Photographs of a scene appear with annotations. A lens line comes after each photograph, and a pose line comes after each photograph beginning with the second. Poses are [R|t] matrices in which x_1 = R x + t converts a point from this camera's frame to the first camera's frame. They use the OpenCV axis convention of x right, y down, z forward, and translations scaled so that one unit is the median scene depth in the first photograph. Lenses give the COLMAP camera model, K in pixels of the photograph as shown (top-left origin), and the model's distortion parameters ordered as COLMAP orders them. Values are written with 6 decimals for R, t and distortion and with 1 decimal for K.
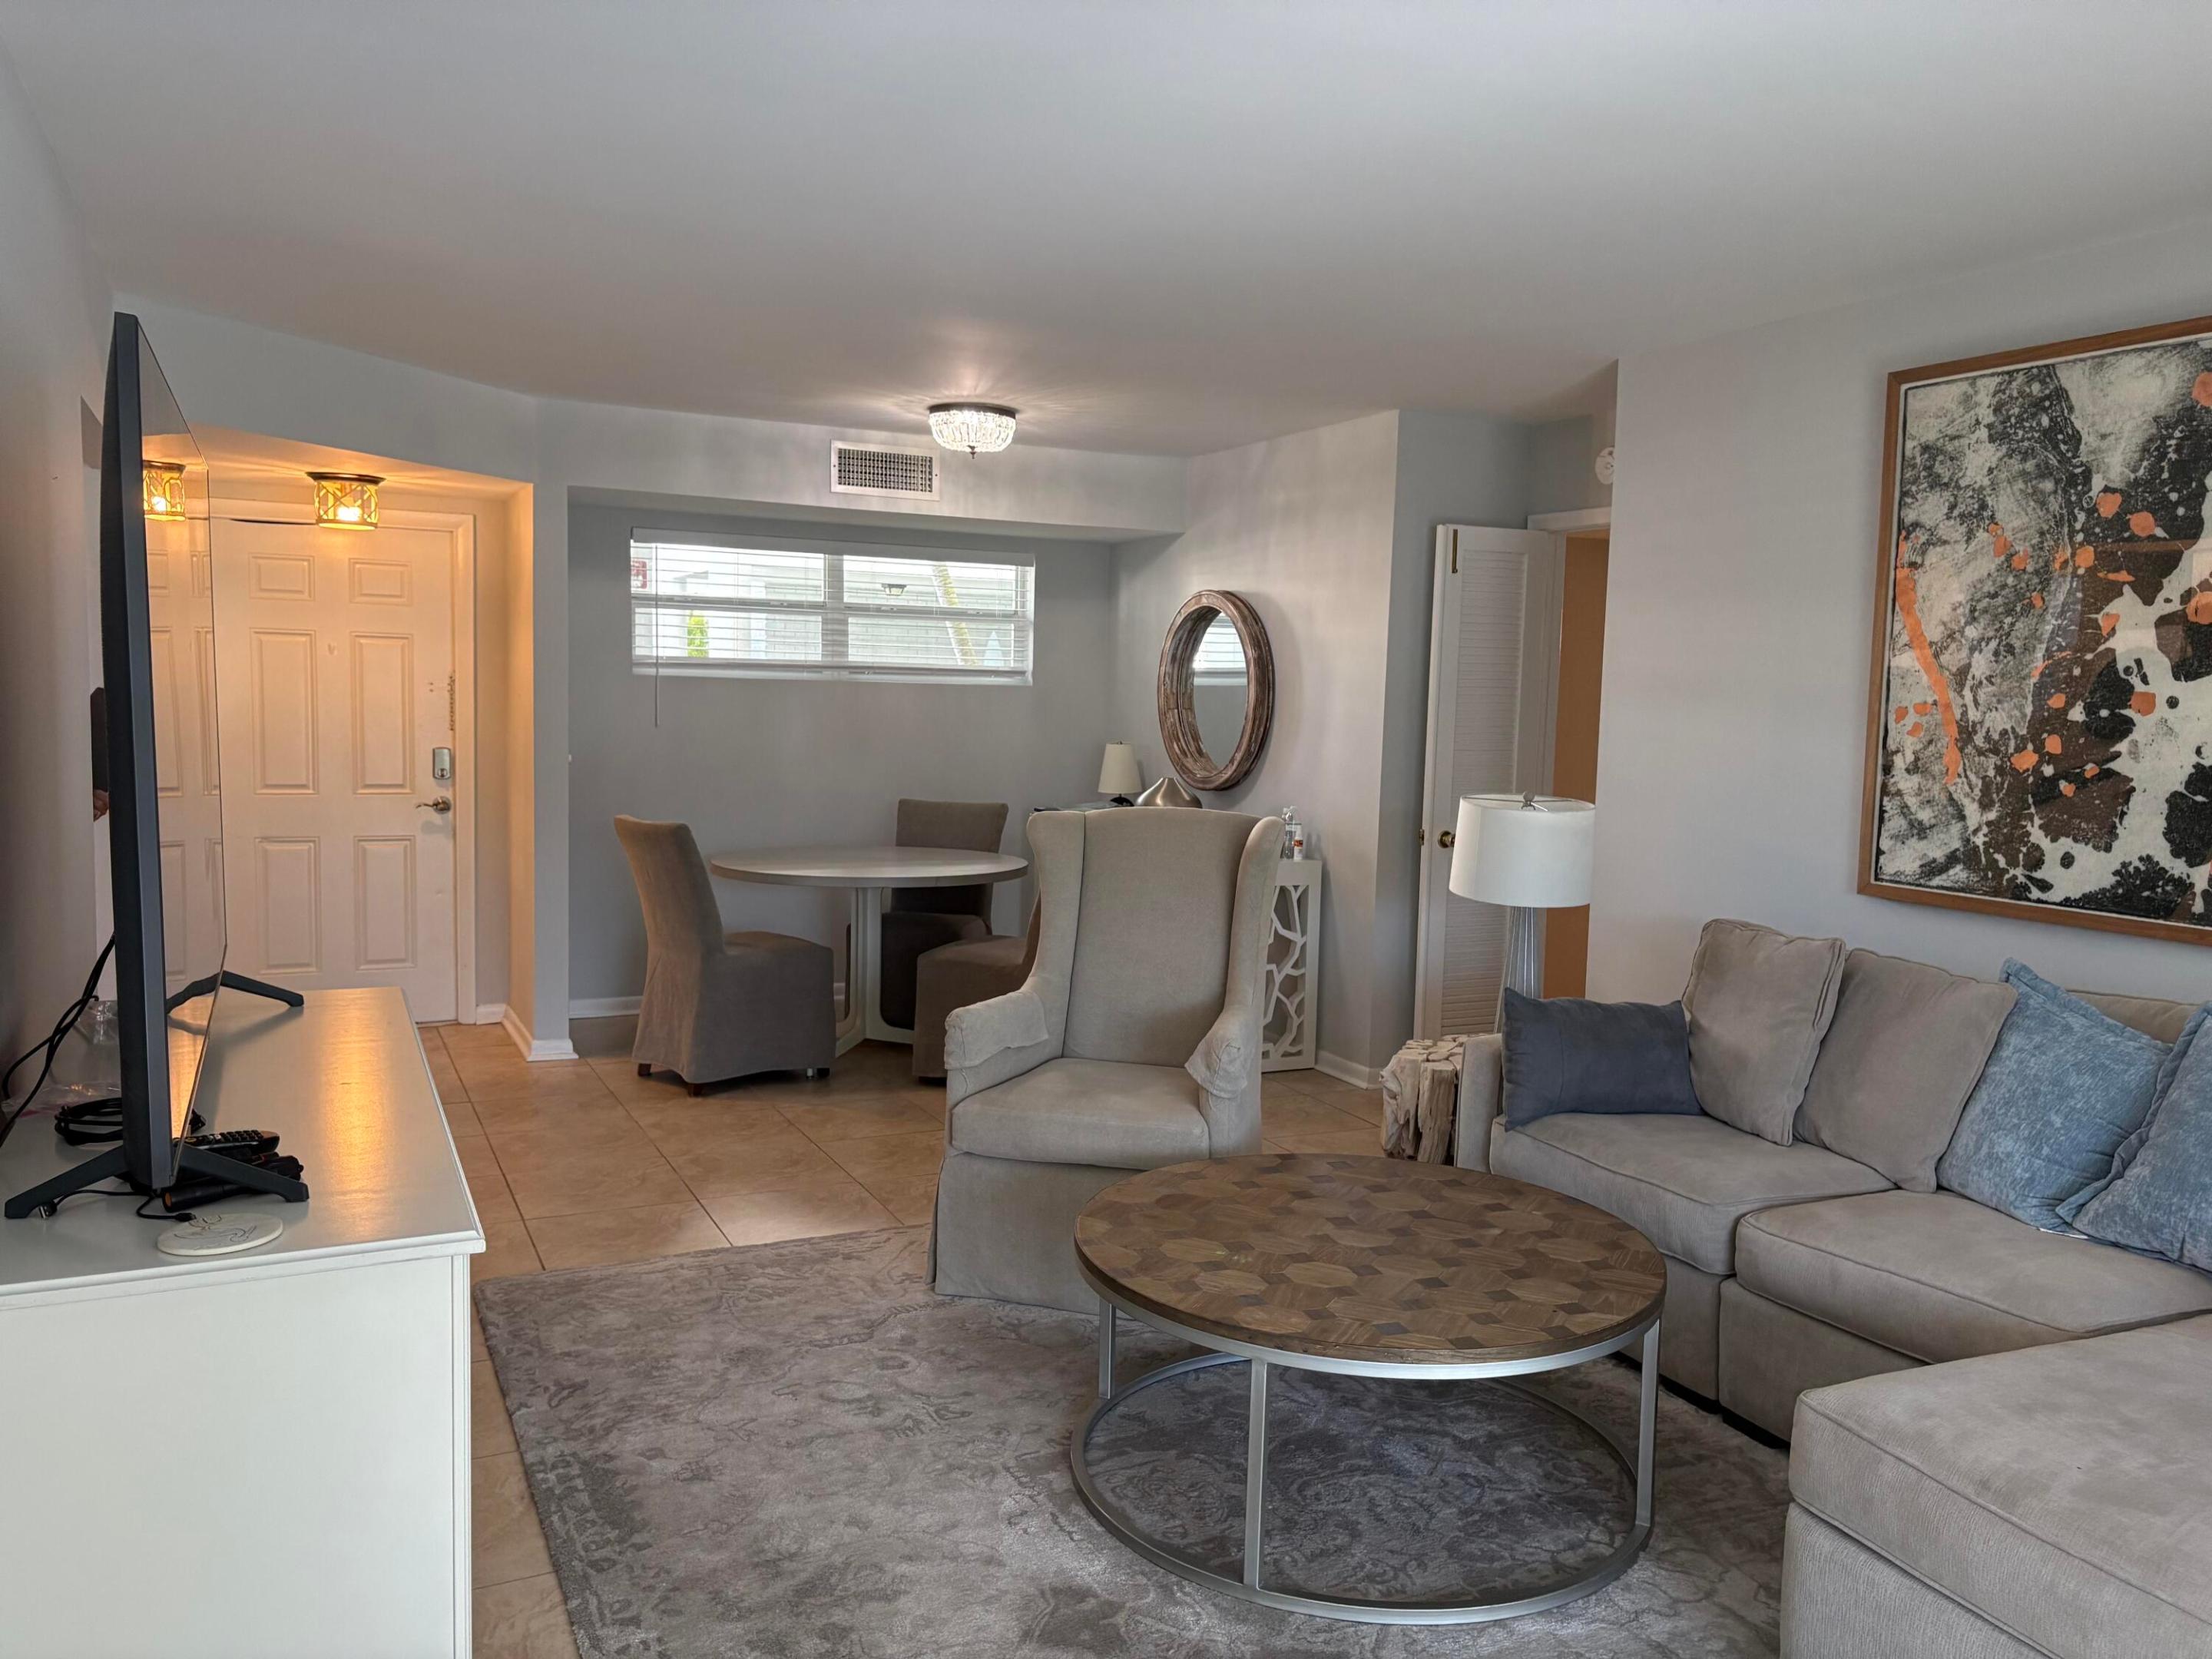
lens RADIAL K [[1679.3, 0, 1106.0], [0, 1679.3, 829.5], [0, 0, 1]] dist [0.067858, -0.087514]
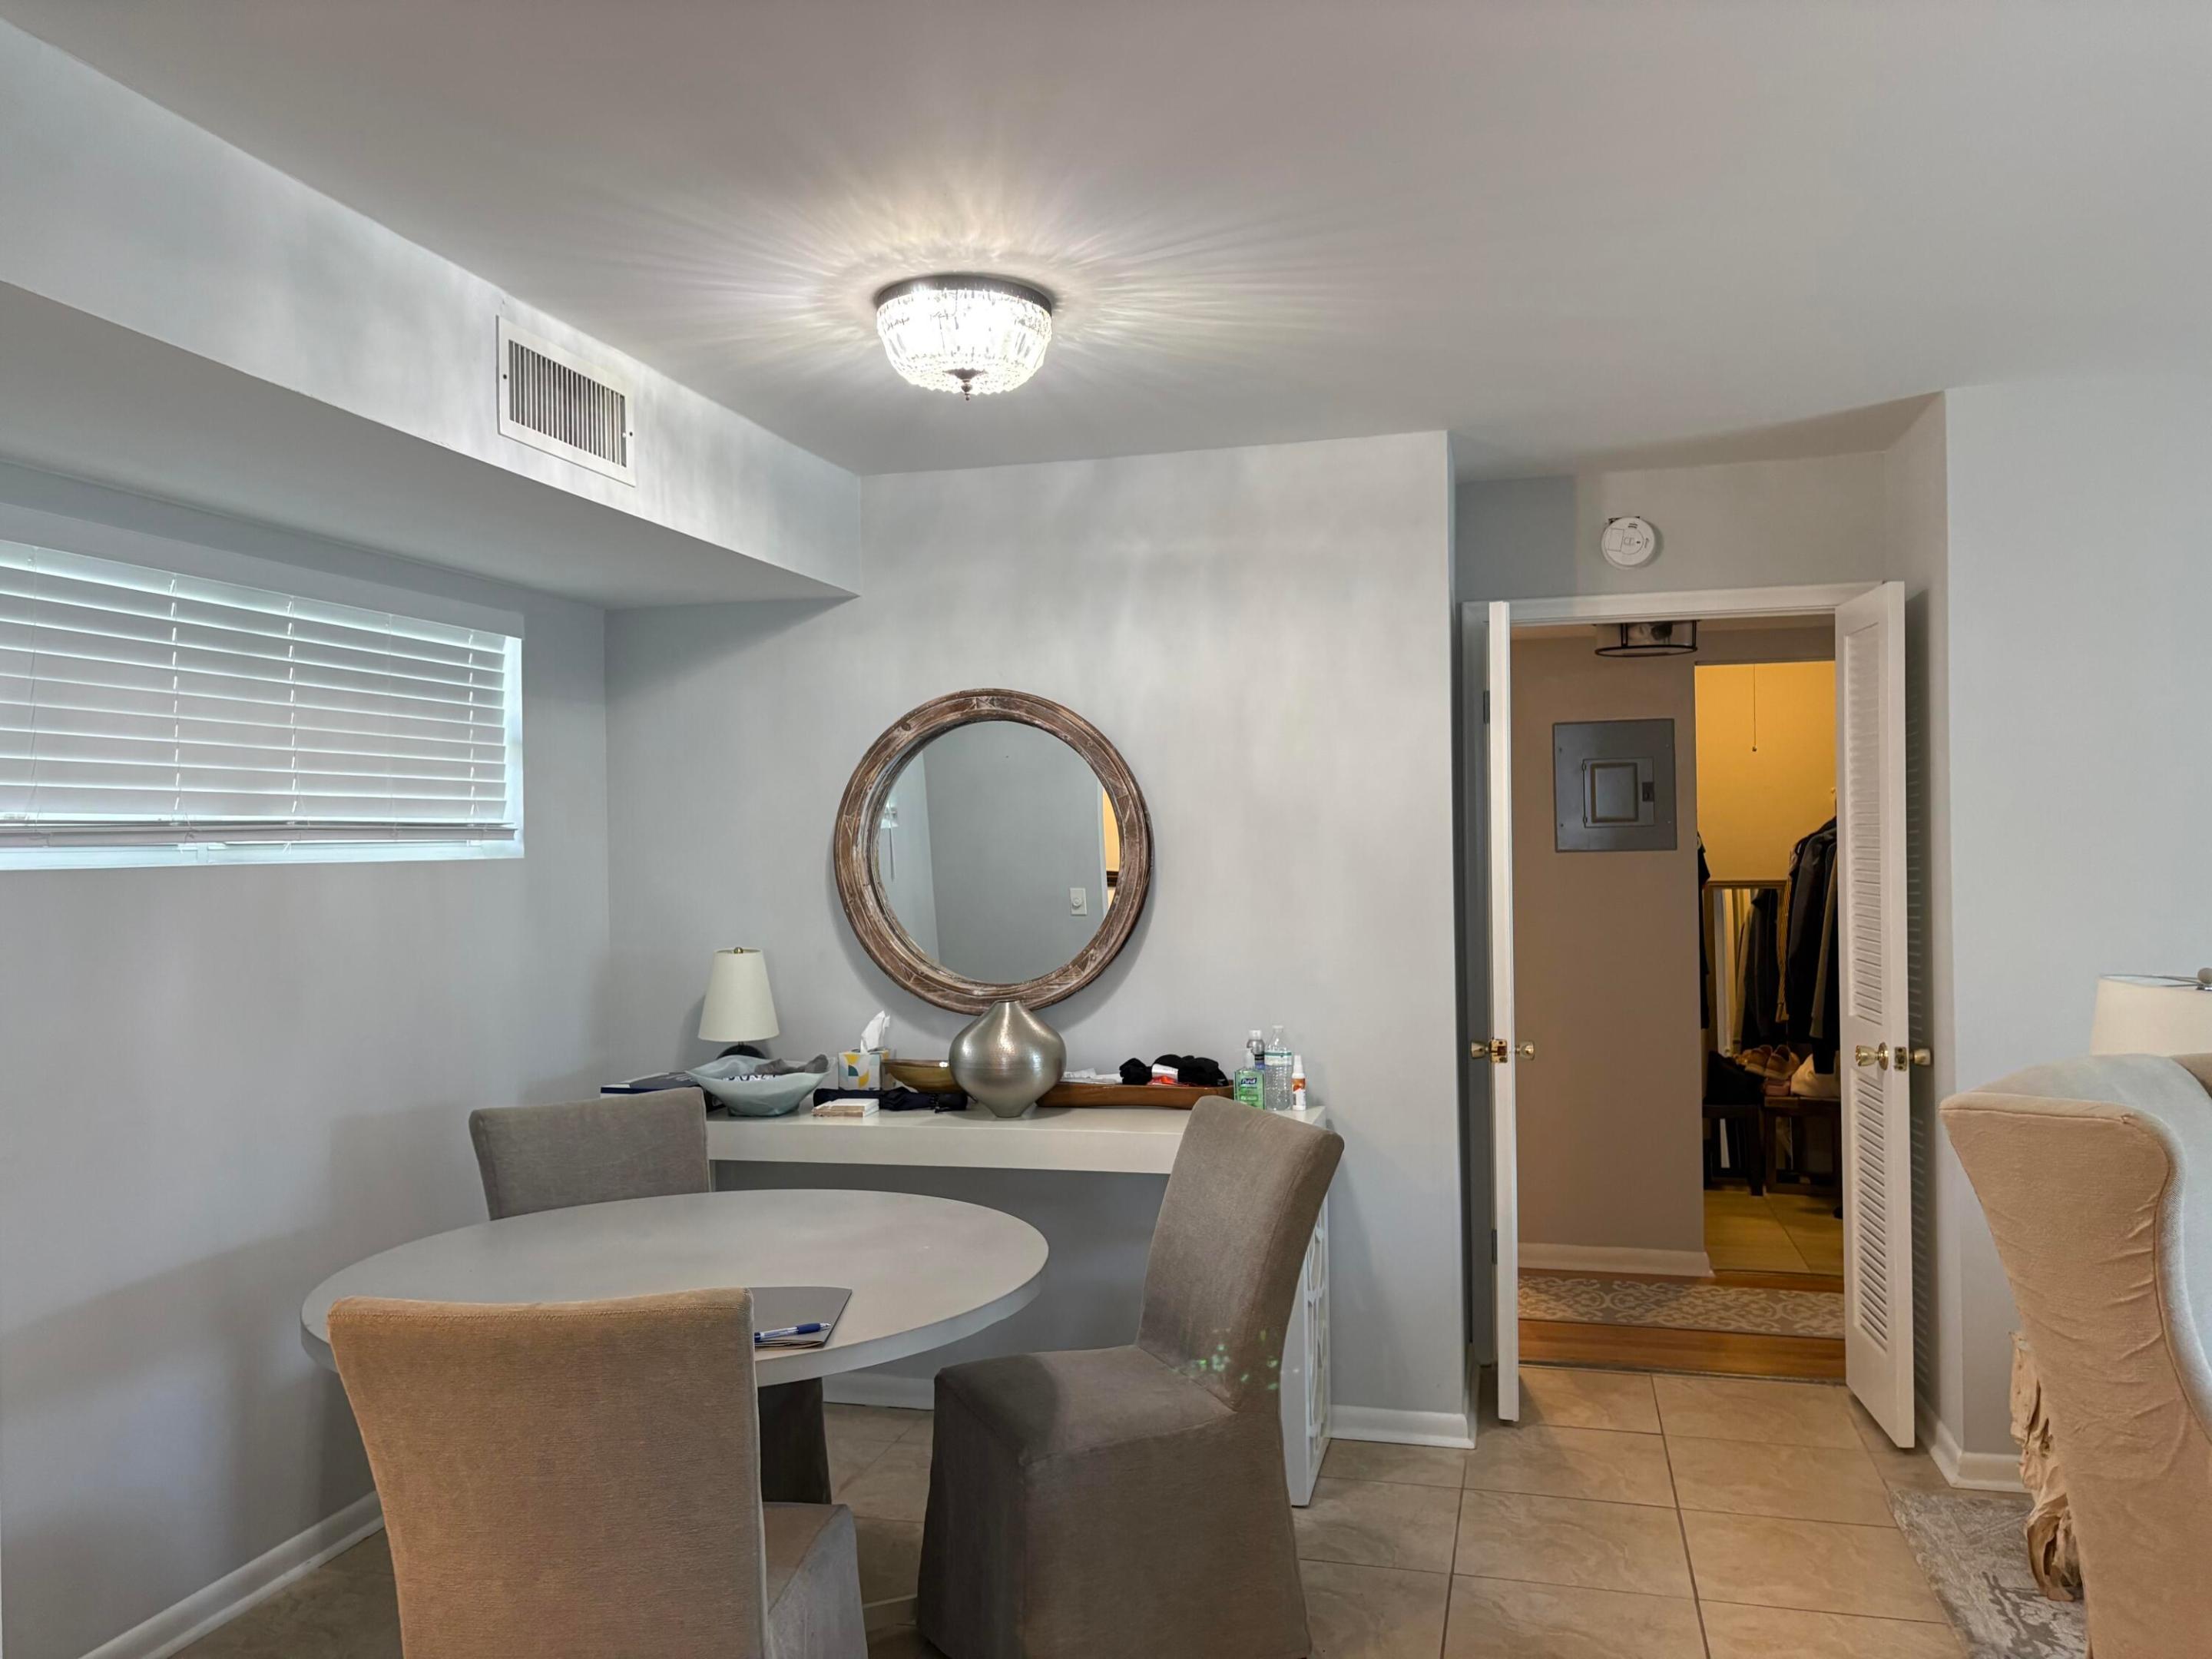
lens RADIAL K [[1679.3, 0, 1106.0], [0, 1679.3, 829.5], [0, 0, 1]] dist [0.067858, -0.087514]
pose [[0.642240, -0.029033, 0.765954, -0.399716], [0.092375, 0.994931, -0.039742, -0.066075], [-0.760917, 0.096279, 0.641666, 0.608086]]
